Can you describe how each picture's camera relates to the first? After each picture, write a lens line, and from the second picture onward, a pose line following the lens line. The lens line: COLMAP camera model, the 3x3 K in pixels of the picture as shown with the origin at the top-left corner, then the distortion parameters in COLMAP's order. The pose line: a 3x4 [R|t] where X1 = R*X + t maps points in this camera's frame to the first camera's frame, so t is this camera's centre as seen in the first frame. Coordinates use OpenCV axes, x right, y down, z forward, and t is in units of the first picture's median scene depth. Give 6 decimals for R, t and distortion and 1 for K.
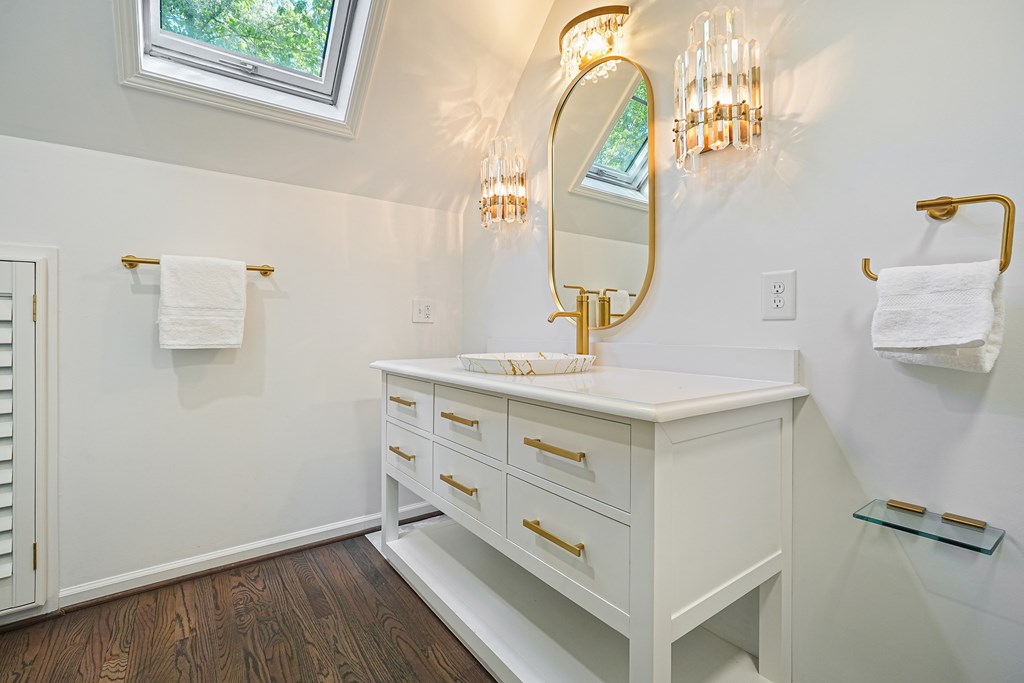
lens RADIAL K [[450.2, 0, 510.9], [0, 450.2, 332.6], [0, 0, 1]] dist [-0.007416, 0.000942]
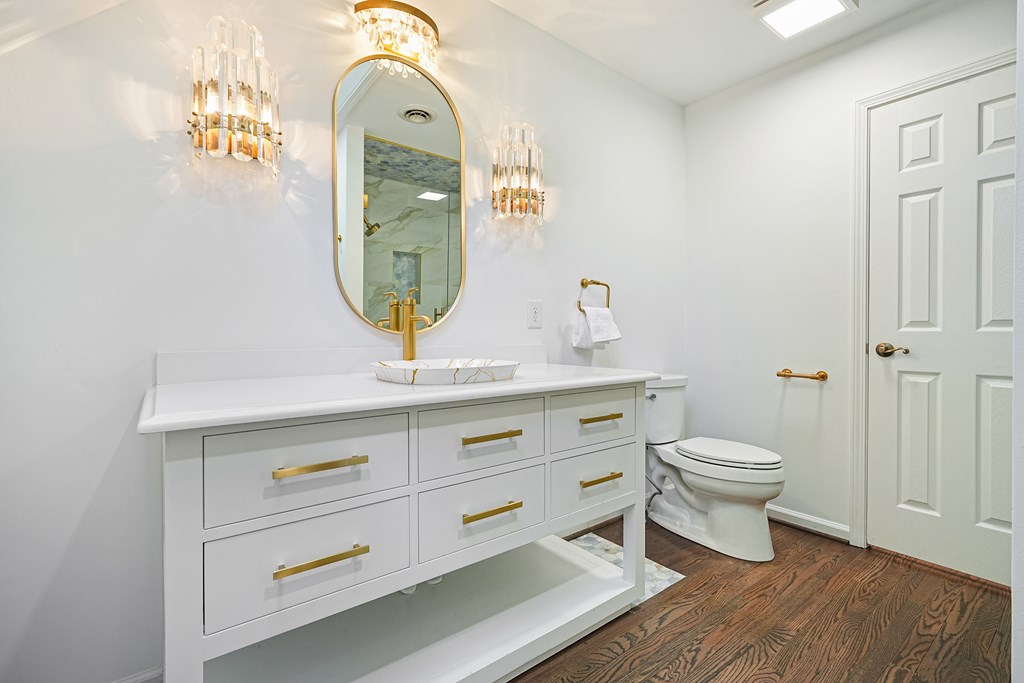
lens RADIAL K [[450.2, 0, 510.3], [0, 450.2, 340.7], [0, 0, 1]] dist [-0.007416, 0.000942]
pose [[0.000892, -0.016212, 0.999868, -1.016285], [0.007001, 0.999844, 0.016206, -0.008665], [-0.999975, 0.006986, 0.001005, 0.986820]]
